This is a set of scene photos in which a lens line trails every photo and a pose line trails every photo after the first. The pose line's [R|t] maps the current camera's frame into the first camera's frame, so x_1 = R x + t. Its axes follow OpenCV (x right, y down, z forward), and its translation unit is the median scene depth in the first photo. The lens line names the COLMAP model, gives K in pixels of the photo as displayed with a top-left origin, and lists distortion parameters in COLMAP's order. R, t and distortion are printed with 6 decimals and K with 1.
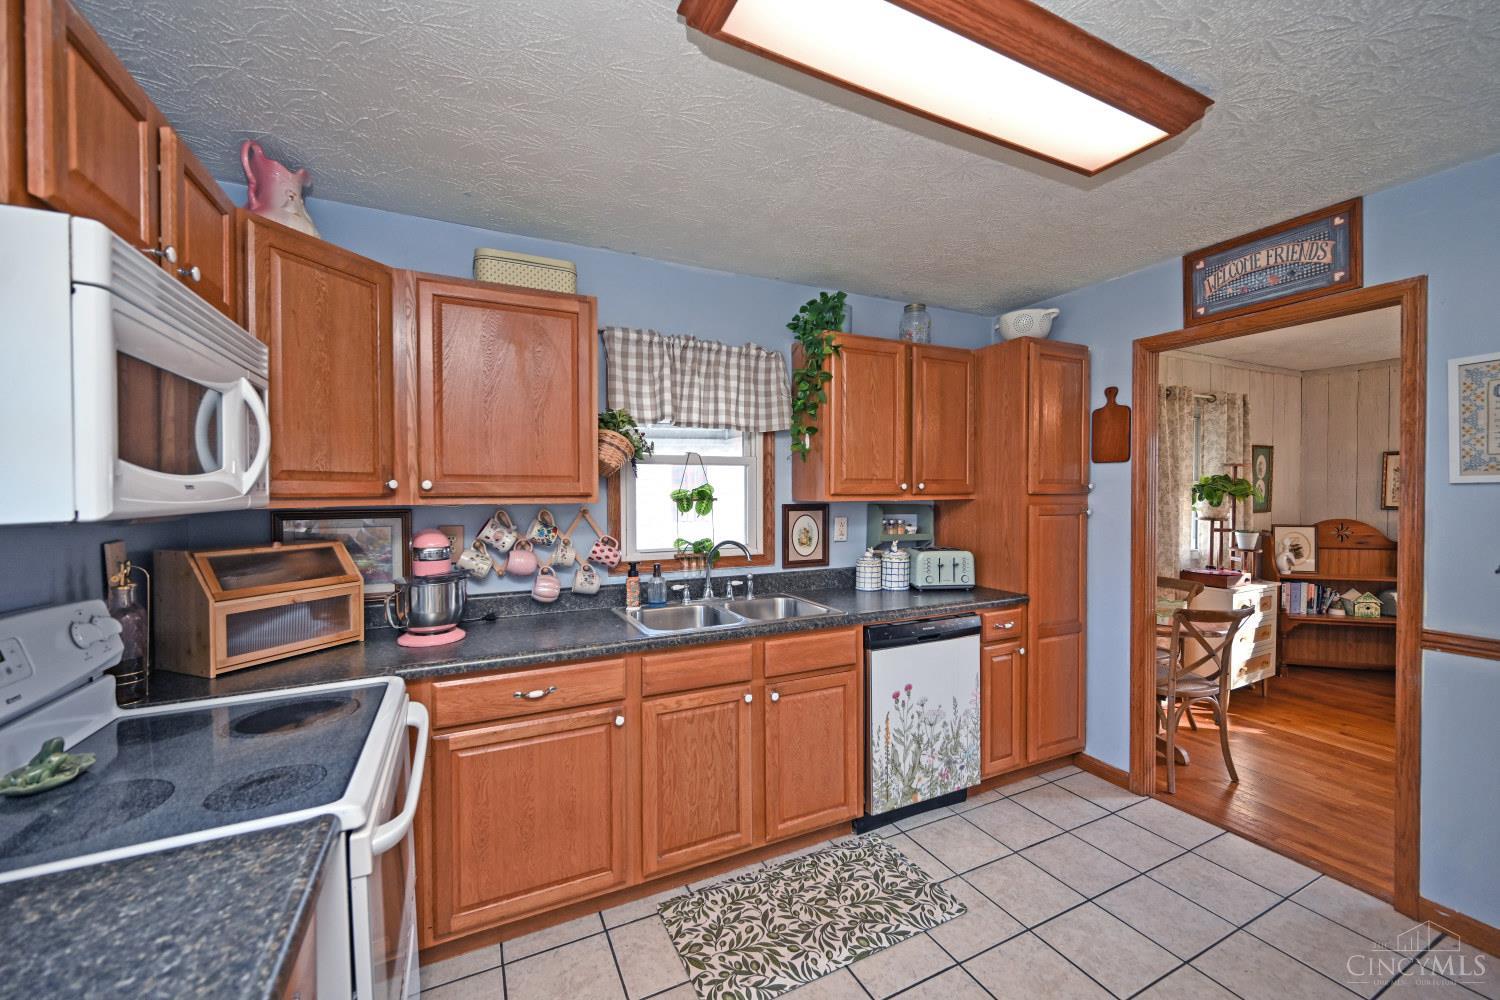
lens RADIAL K [[593.1, 0, 758.0], [0, 593.1, 503.8], [0, 0, 1]] dist [-0.000167, 0.000132]
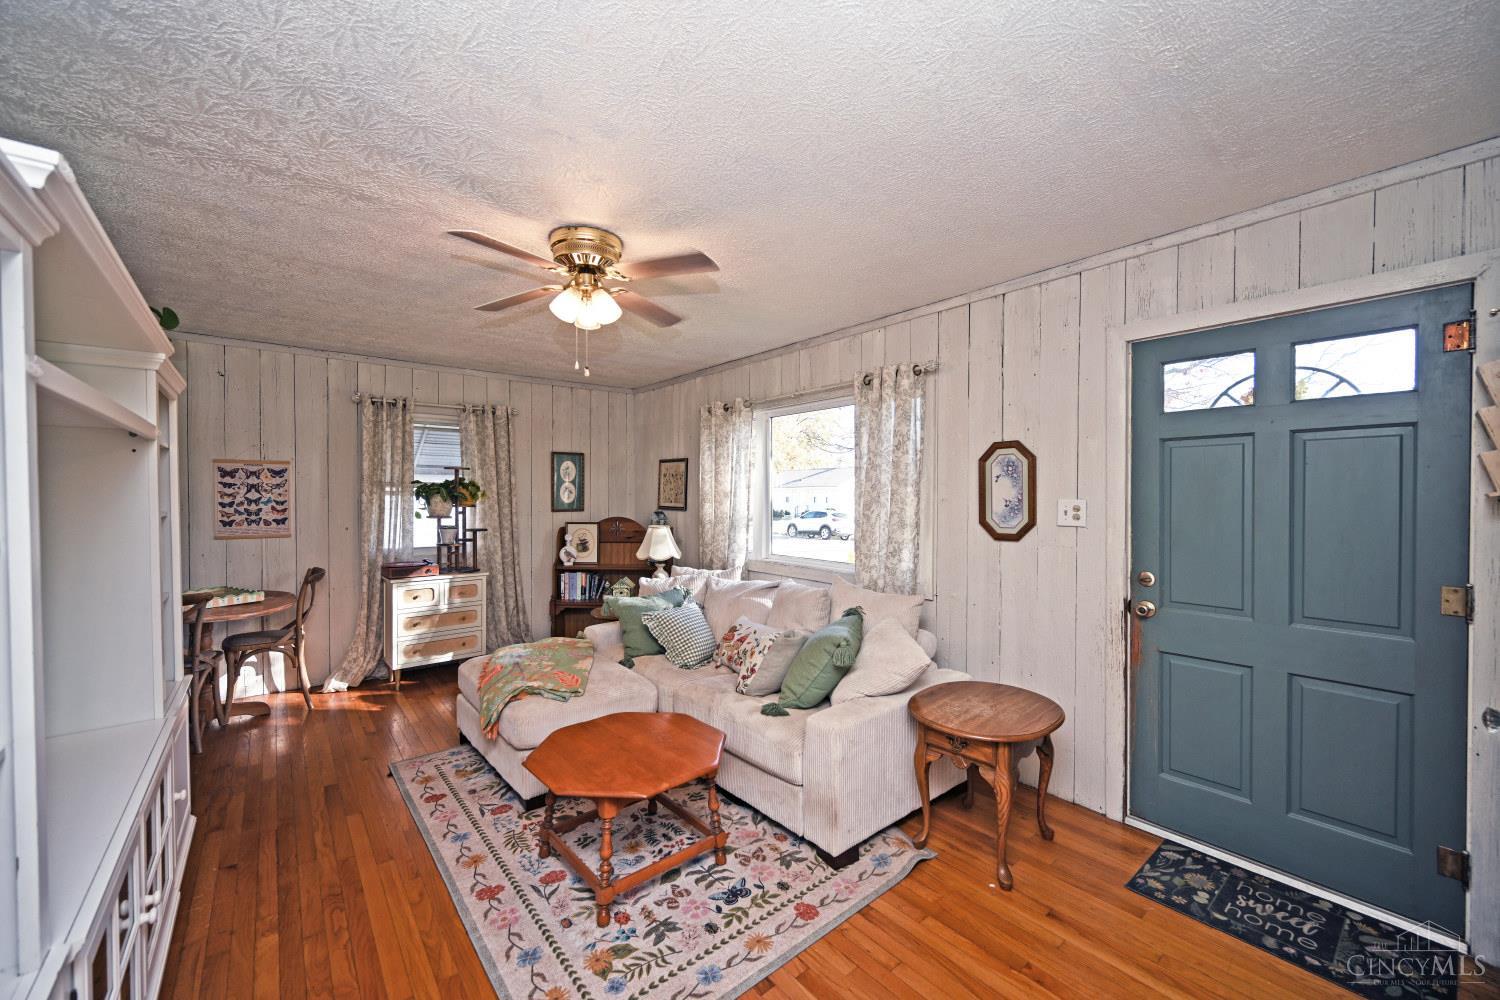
lens RADIAL K [[587.7, 0, 755.5], [0, 587.7, 502.2], [0, 0, 1]] dist [-0.002622, 0.000280]
pose [[0.974057, 0.000684, 0.226300, 1.807151], [0.001472, 0.999955, -0.009358, 0.015047], [-0.226296, 0.009448, 0.974013, -0.340685]]
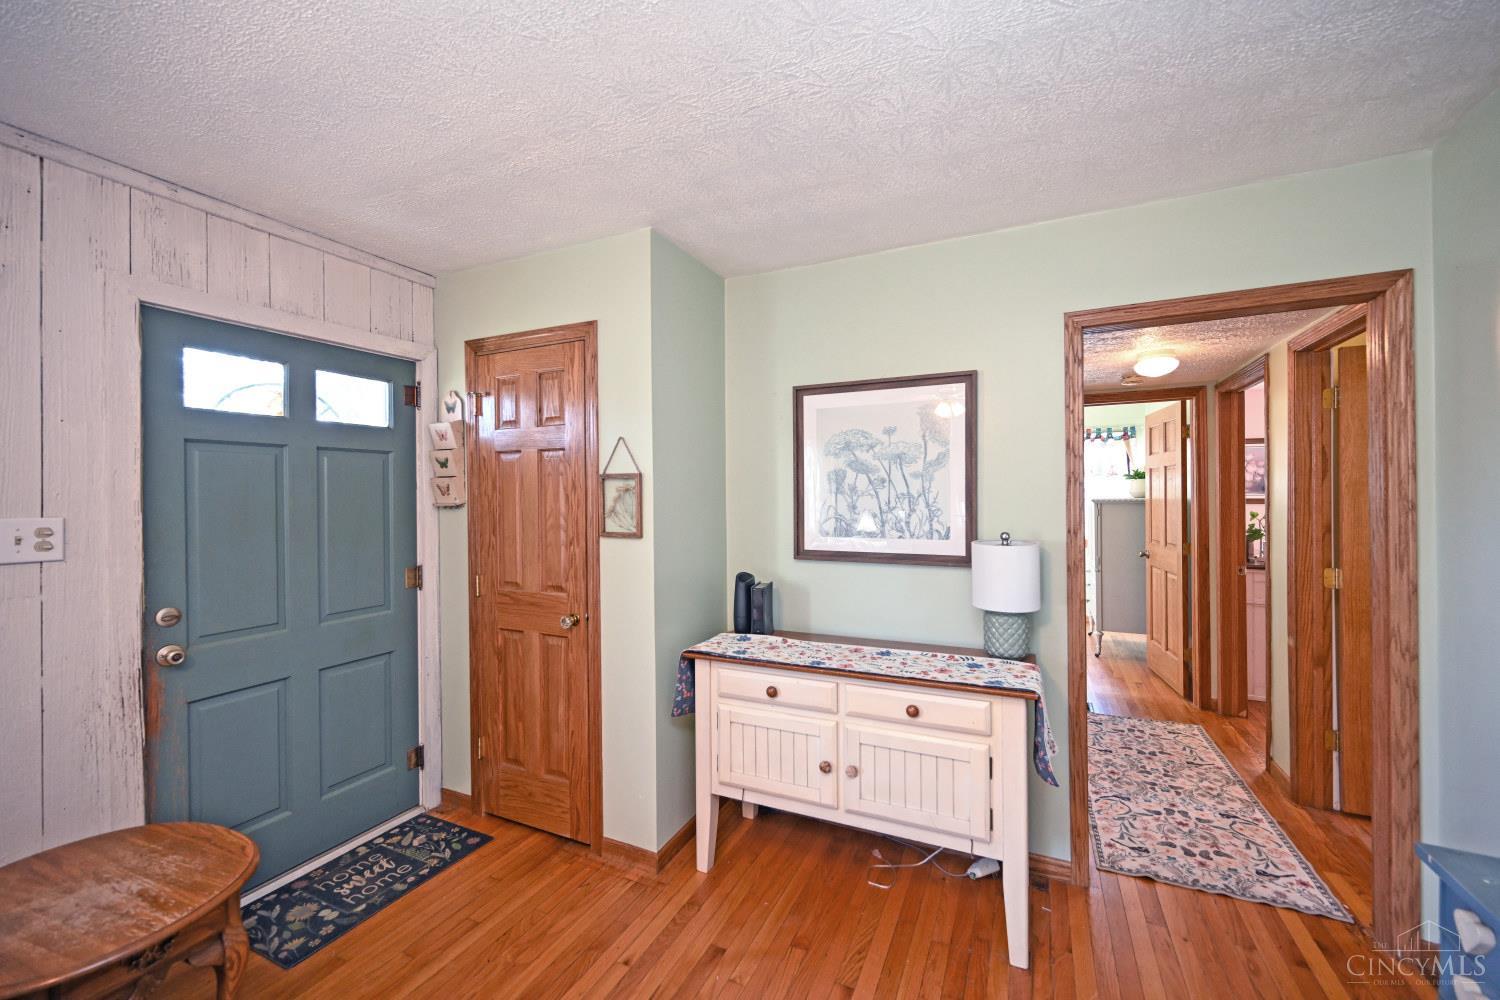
lens RADIAL K [[589.4, 0, 755.4], [0, 589.4, 496.1], [0, 0, 1]] dist [0.001079, 0.000191]
pose [[-0.619899, 0.006993, 0.784651, 1.596056], [0.023637, 0.999673, 0.009764, -0.010642], [-0.784326, 0.024599, -0.619861, 0.331356]]
